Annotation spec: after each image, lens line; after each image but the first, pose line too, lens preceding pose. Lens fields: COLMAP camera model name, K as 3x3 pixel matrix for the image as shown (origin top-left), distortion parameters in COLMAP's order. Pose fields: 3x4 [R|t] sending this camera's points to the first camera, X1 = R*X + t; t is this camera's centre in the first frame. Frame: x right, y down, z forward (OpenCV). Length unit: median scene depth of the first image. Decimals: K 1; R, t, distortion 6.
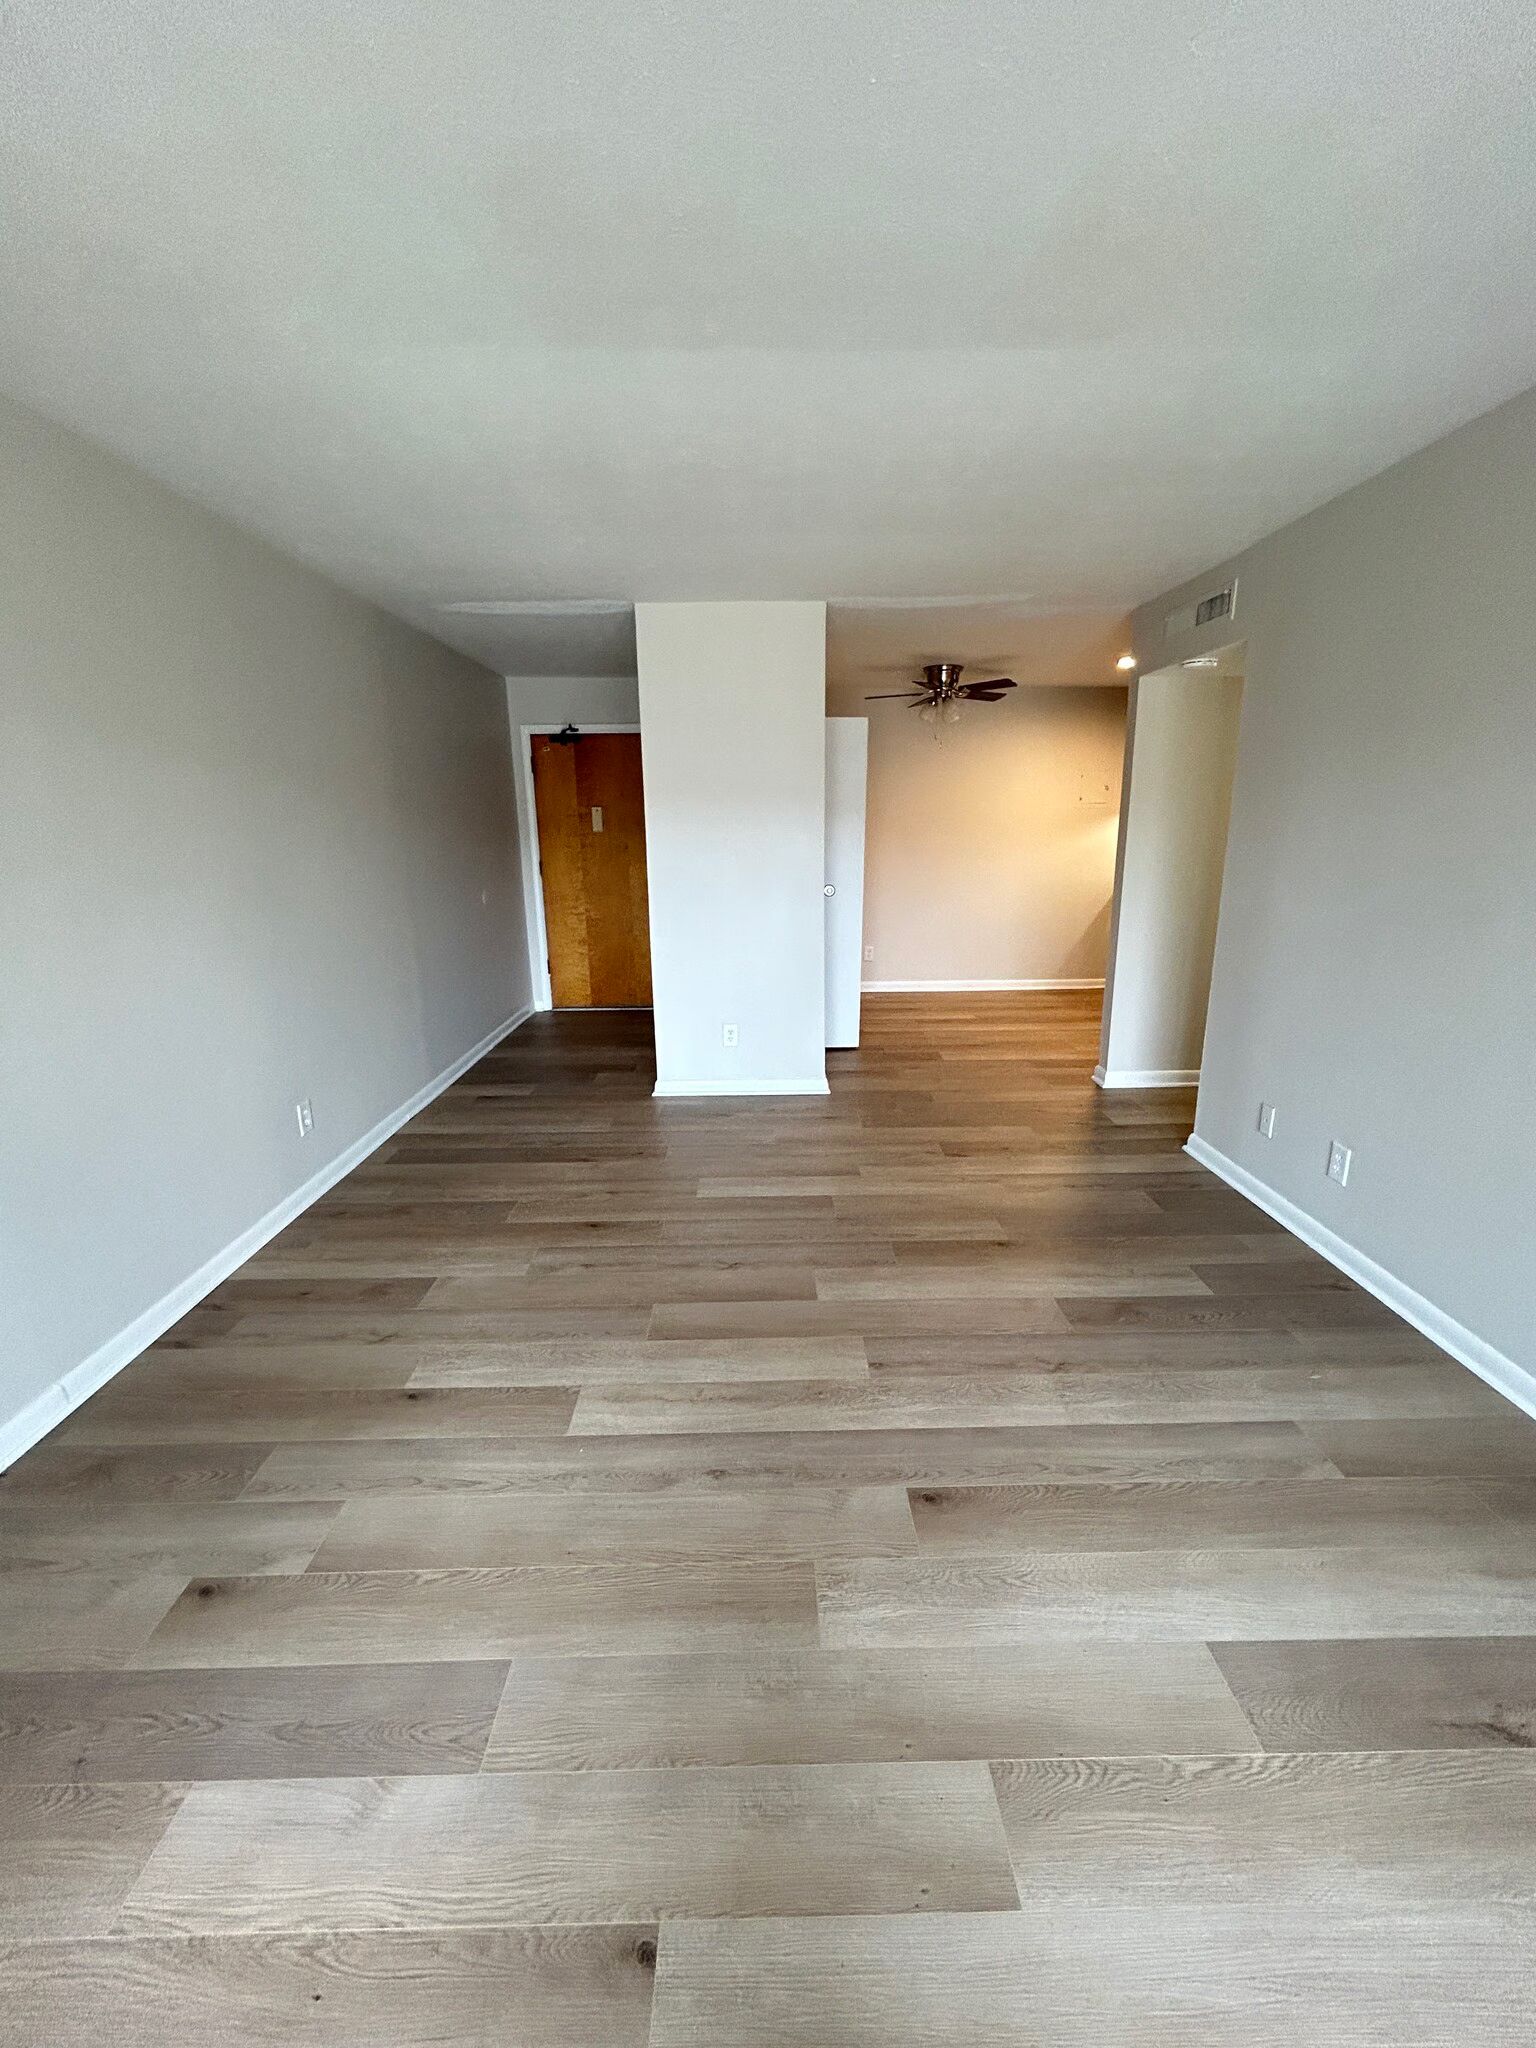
lens RADIAL K [[824.3, 0, 768.0], [0, 824.3, 1024.0], [0, 0, 1]] dist [-0.001878, -0.000159]
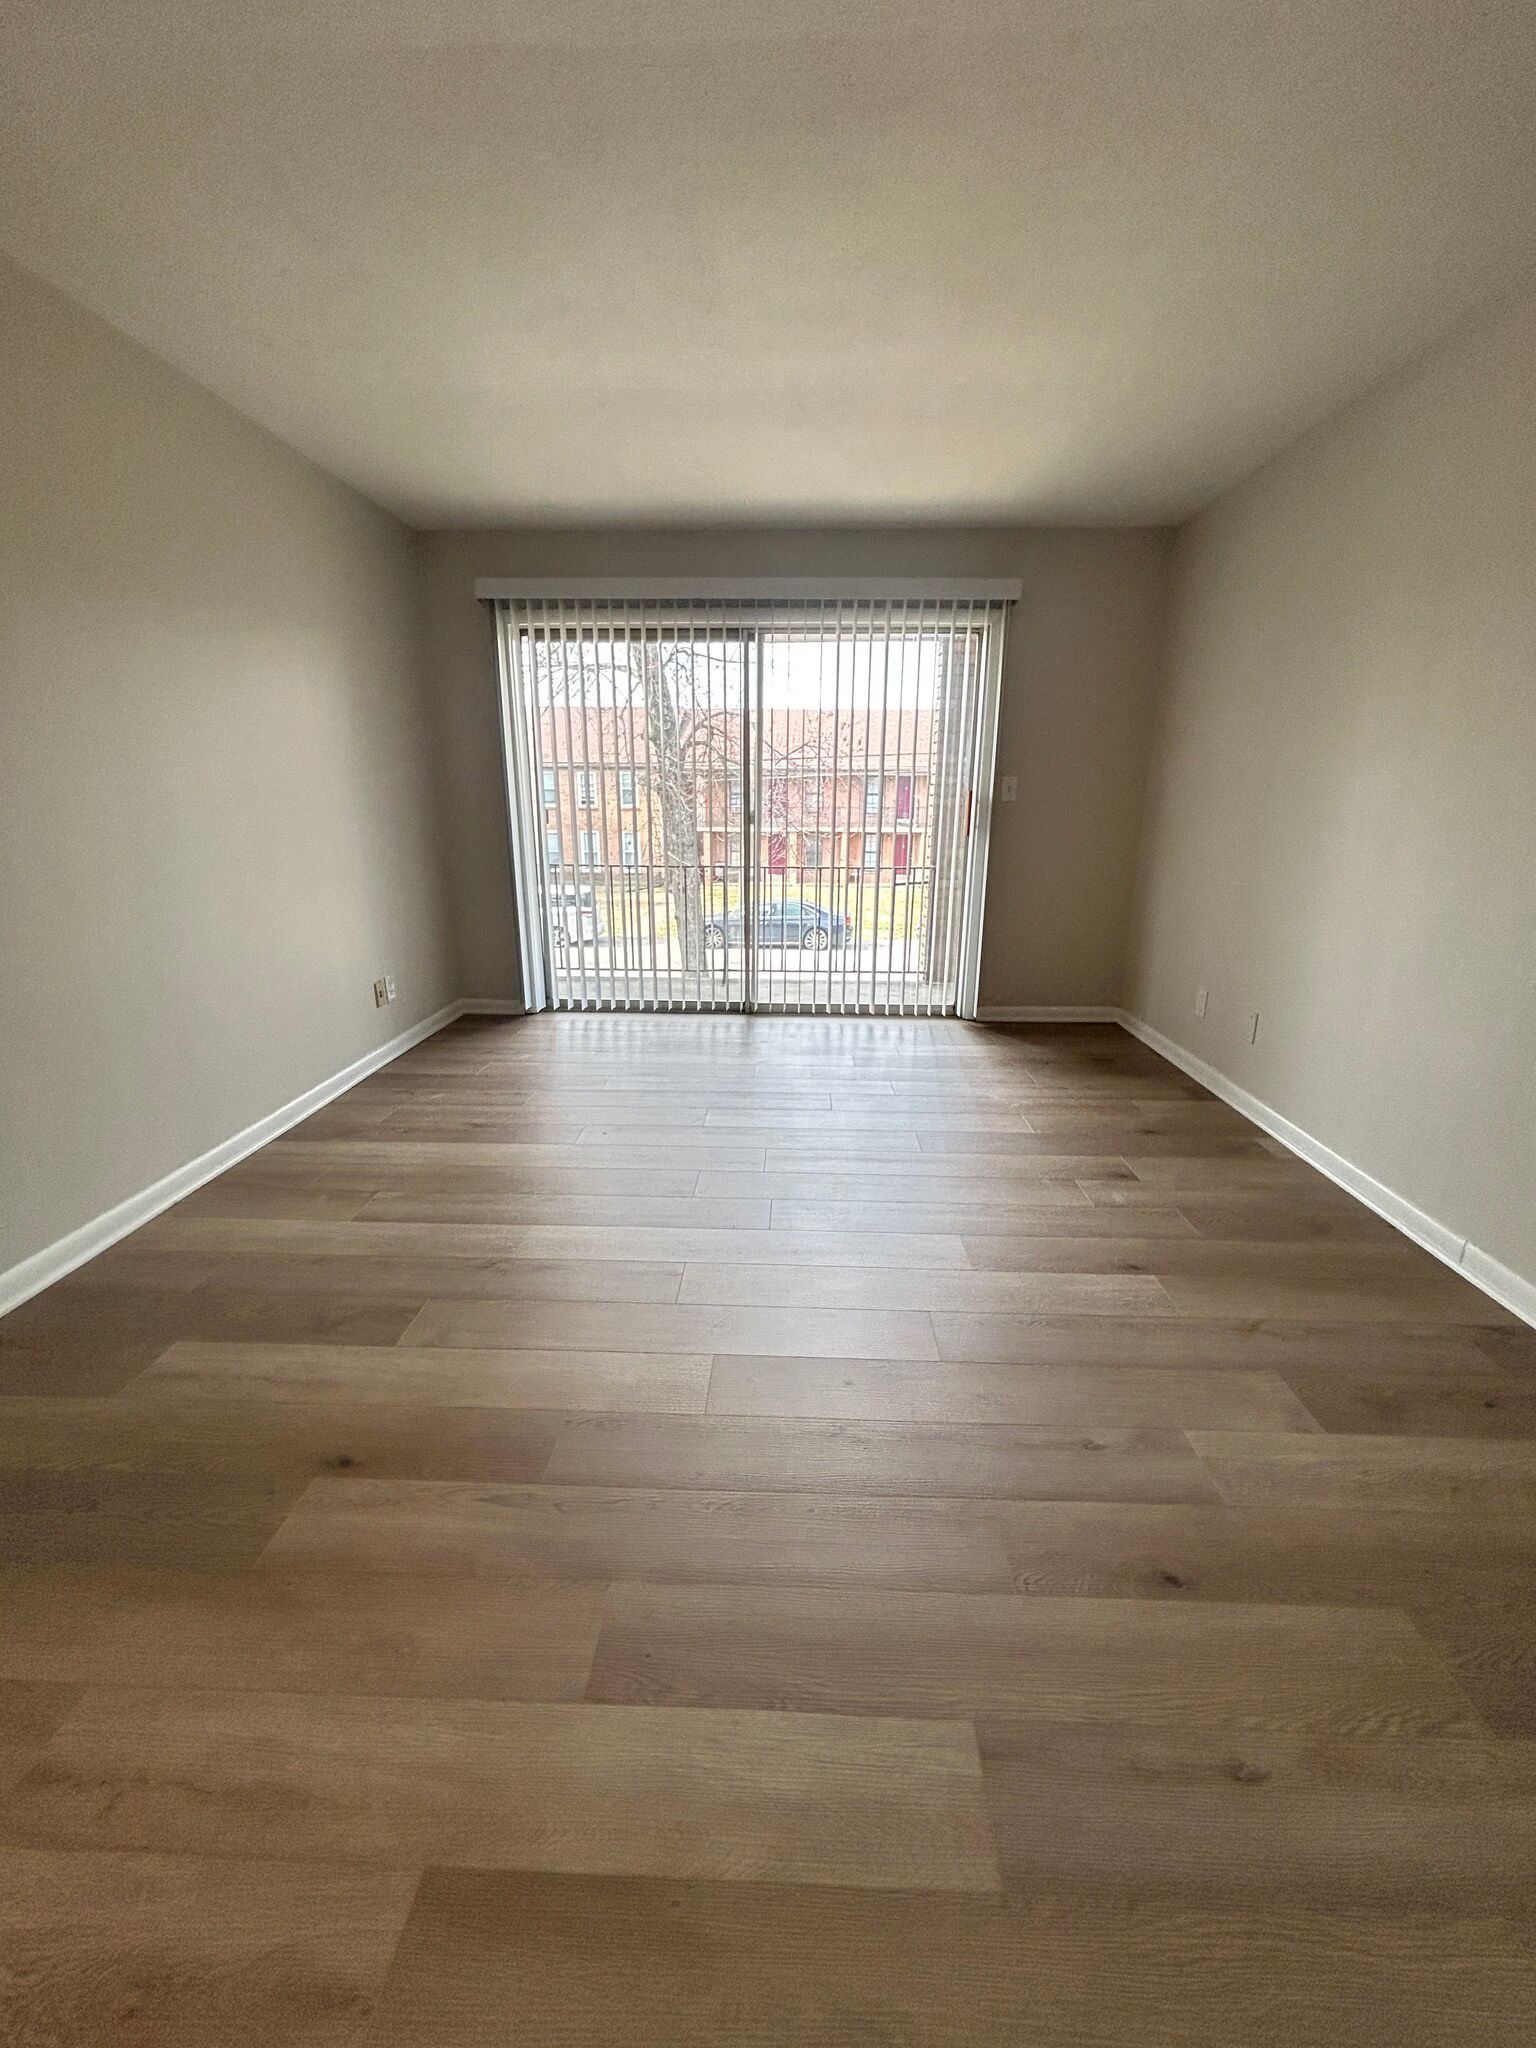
lens RADIAL K [[824.3, 0, 768.0], [0, 824.3, 1024.0], [0, 0, 1]] dist [-0.001878, -0.000159]
pose [[-0.998849, -0.000556, 0.047962, -0.024416], [0.023260, 0.868872, 0.494489, -0.271933], [-0.041948, 0.495036, -0.867859, 1.456262]]
